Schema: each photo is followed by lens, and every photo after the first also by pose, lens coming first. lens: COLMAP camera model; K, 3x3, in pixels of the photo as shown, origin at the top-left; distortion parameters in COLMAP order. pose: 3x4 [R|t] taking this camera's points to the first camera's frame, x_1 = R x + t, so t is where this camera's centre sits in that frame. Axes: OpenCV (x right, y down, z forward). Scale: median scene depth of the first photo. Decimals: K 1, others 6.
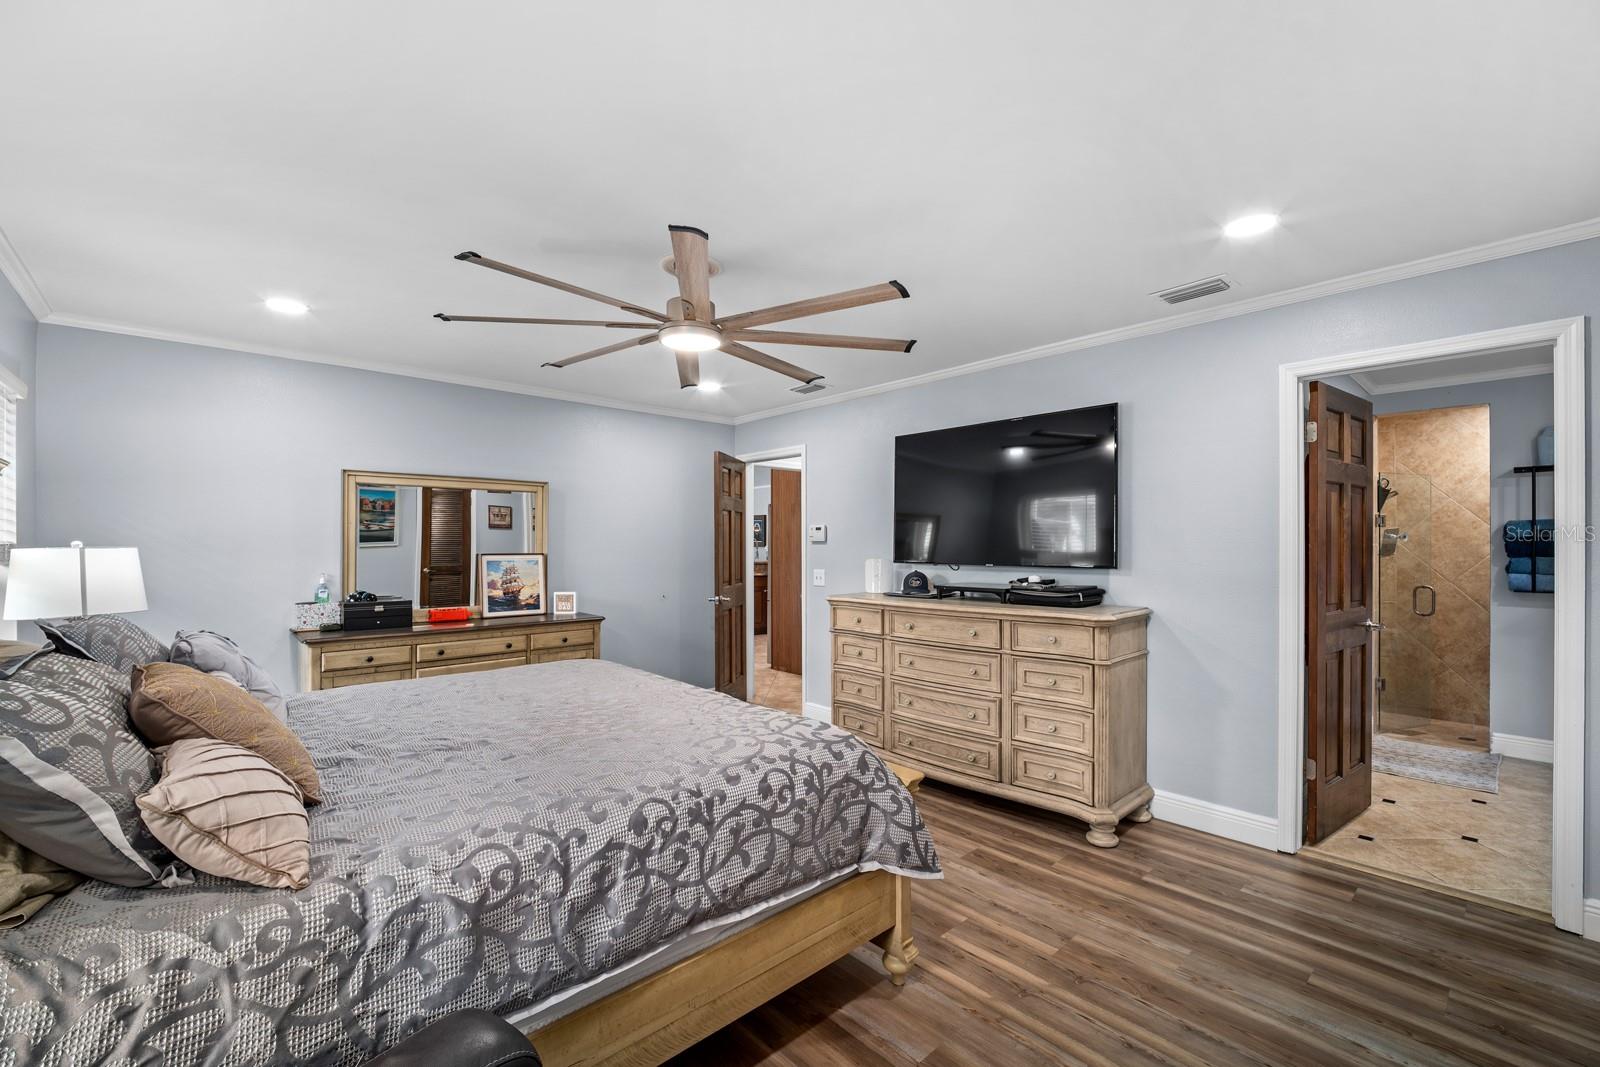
lens RADIAL K [[670.6, 0, 806.7], [0, 670.6, 549.8], [0, 0, 1]] dist [-0.015439, -0.000186]
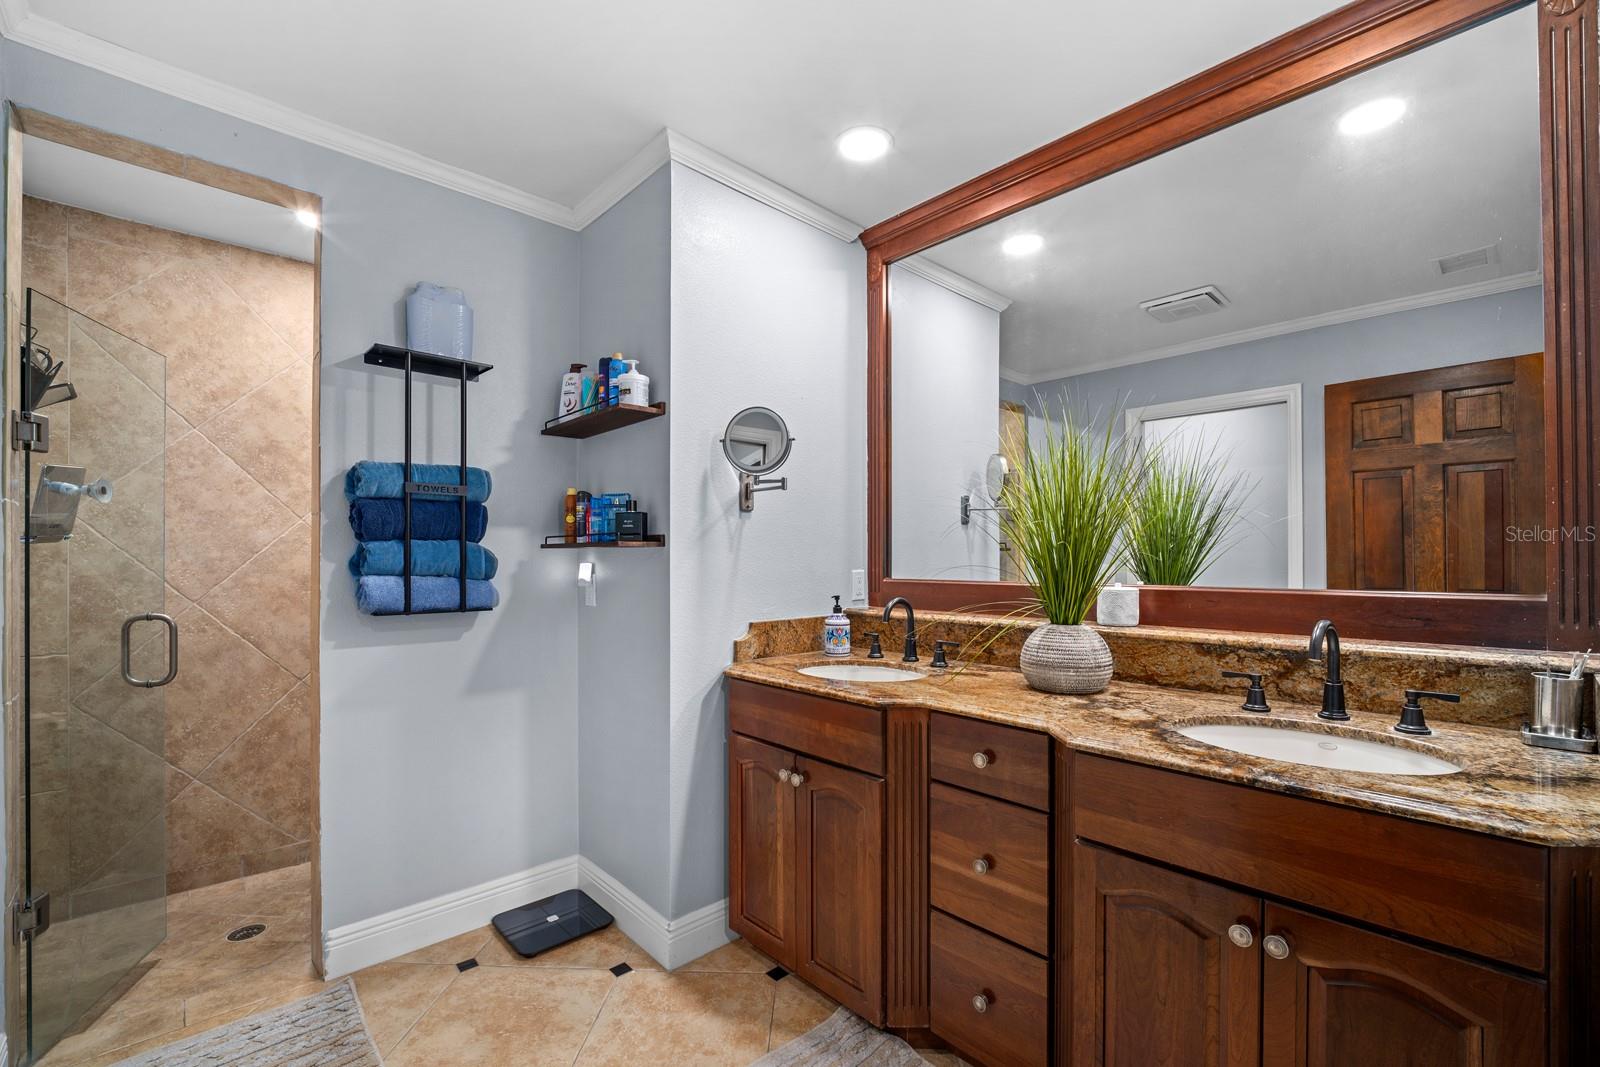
lens RADIAL K [[666.9, 0, 809.8], [0, 666.9, 555.5], [0, 0, 1]] dist [-0.016532, 0.000364]
pose [[-0.028282, 0.006980, 0.999576, 0.485440], [0.007204, 0.999951, -0.006779, 0.021936], [-0.999574, 0.007009, -0.028331, 0.568518]]
